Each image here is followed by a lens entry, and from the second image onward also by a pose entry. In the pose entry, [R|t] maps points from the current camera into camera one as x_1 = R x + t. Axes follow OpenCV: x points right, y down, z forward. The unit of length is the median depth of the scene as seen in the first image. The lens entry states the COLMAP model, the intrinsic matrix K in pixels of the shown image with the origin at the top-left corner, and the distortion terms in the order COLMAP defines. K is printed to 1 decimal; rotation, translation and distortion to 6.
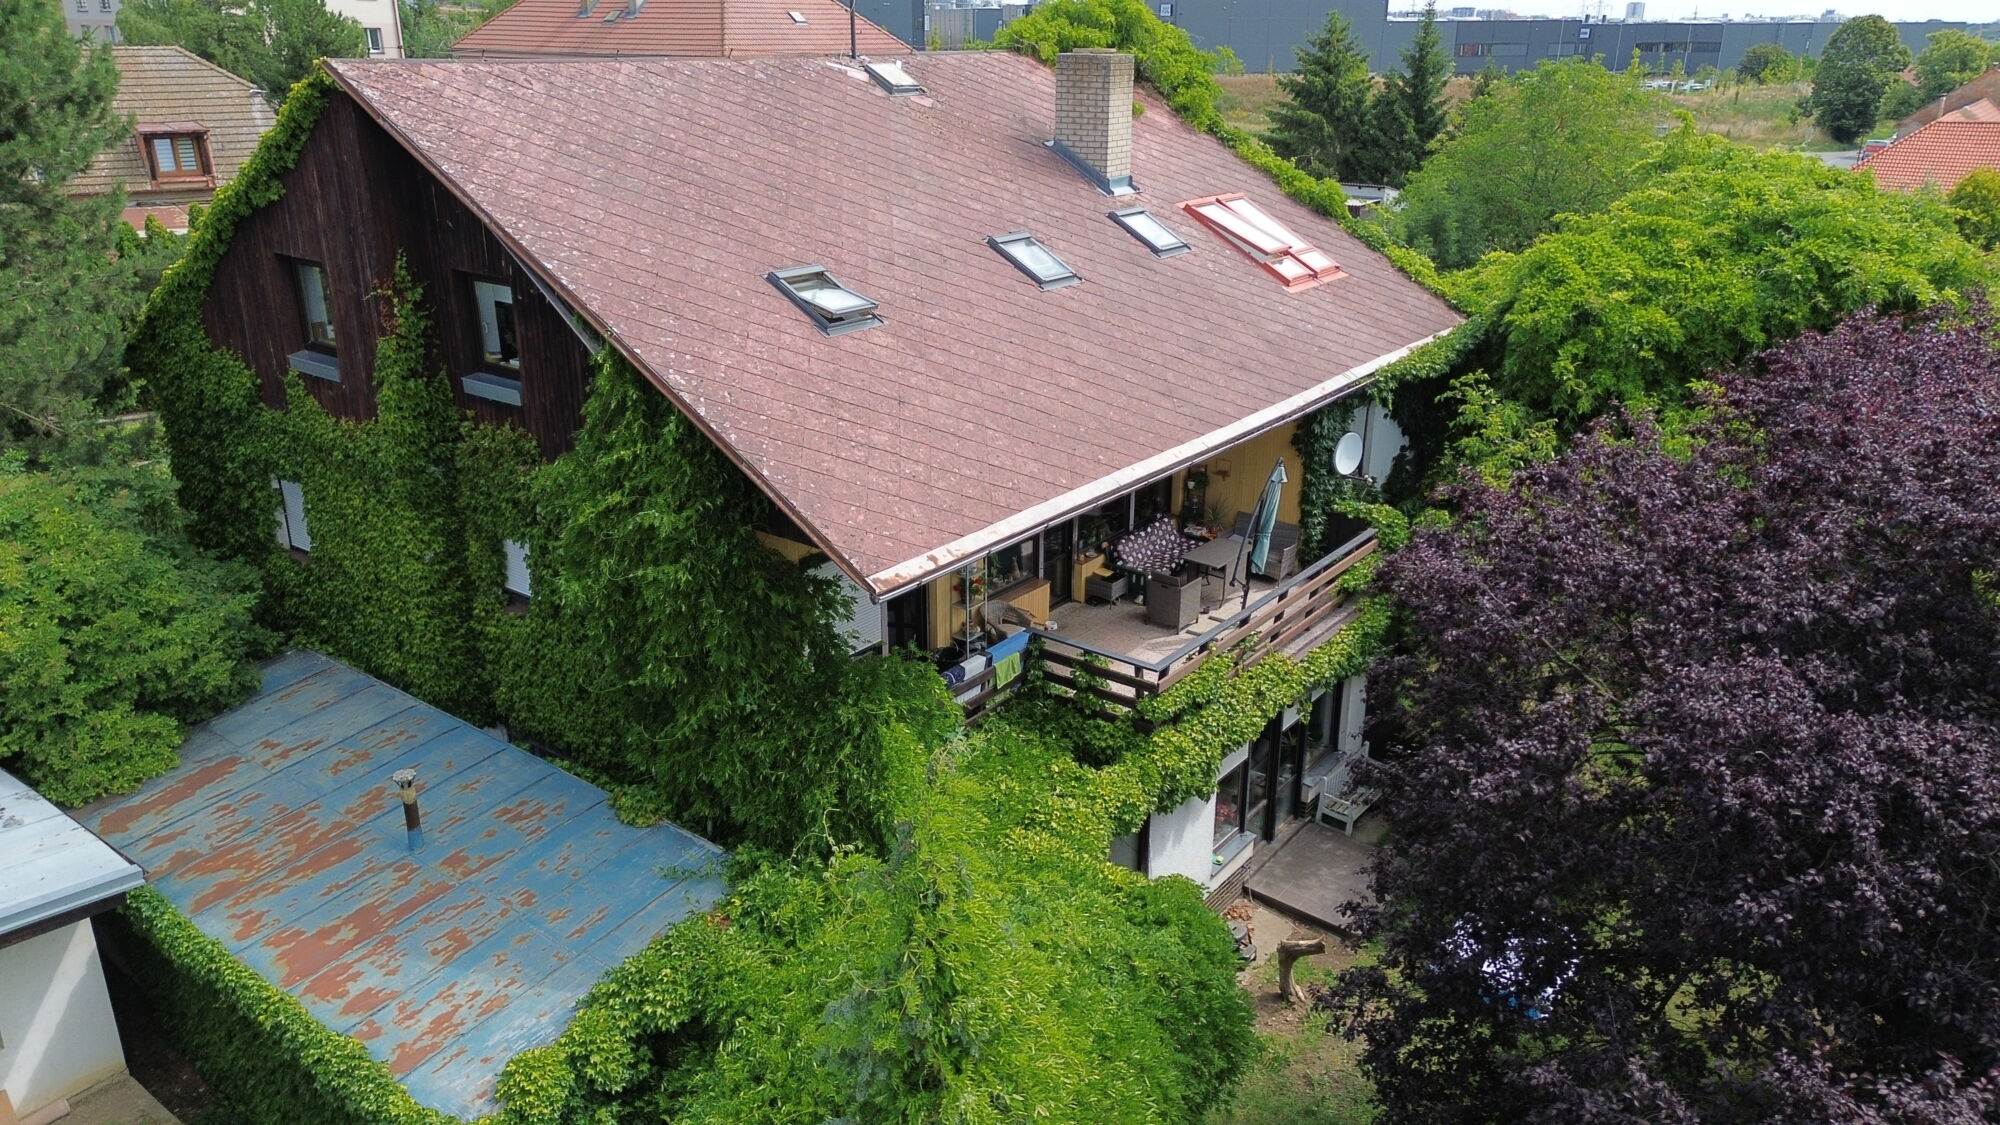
lens RADIAL K [[1430.4, 0, 1000.0], [0, 1430.4, 562.5], [0, 0, 1]] dist [0.034721, -0.001368]
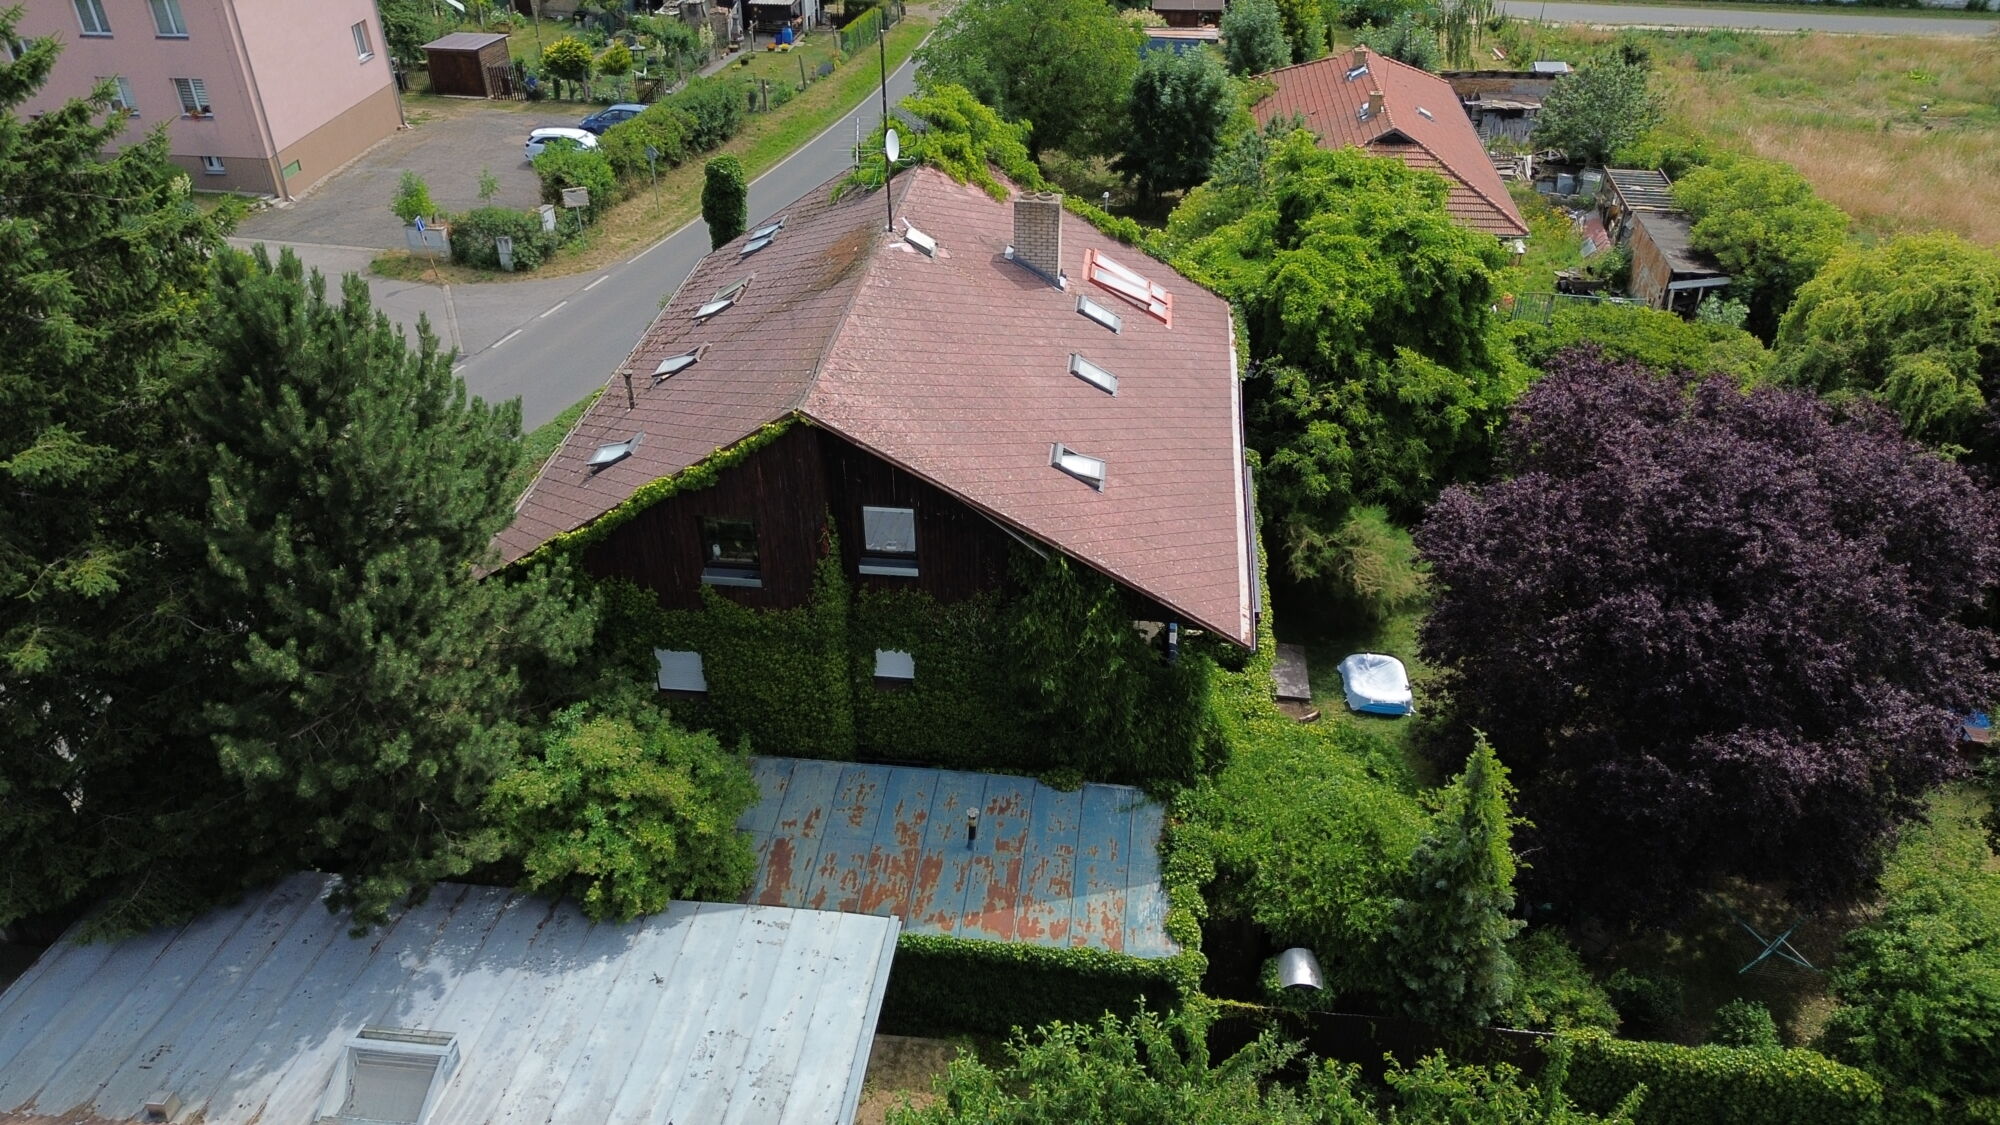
lens RADIAL K [[1430.4, 0, 1000.0], [0, 1430.4, 562.5], [0, 0, 1]] dist [0.034721, -0.001368]
pose [[0.859900, -0.290515, 0.419730, -0.727112], [0.188086, 0.944723, 0.268555, -0.422762], [-0.474548, -0.151985, 0.867009, -0.329583]]
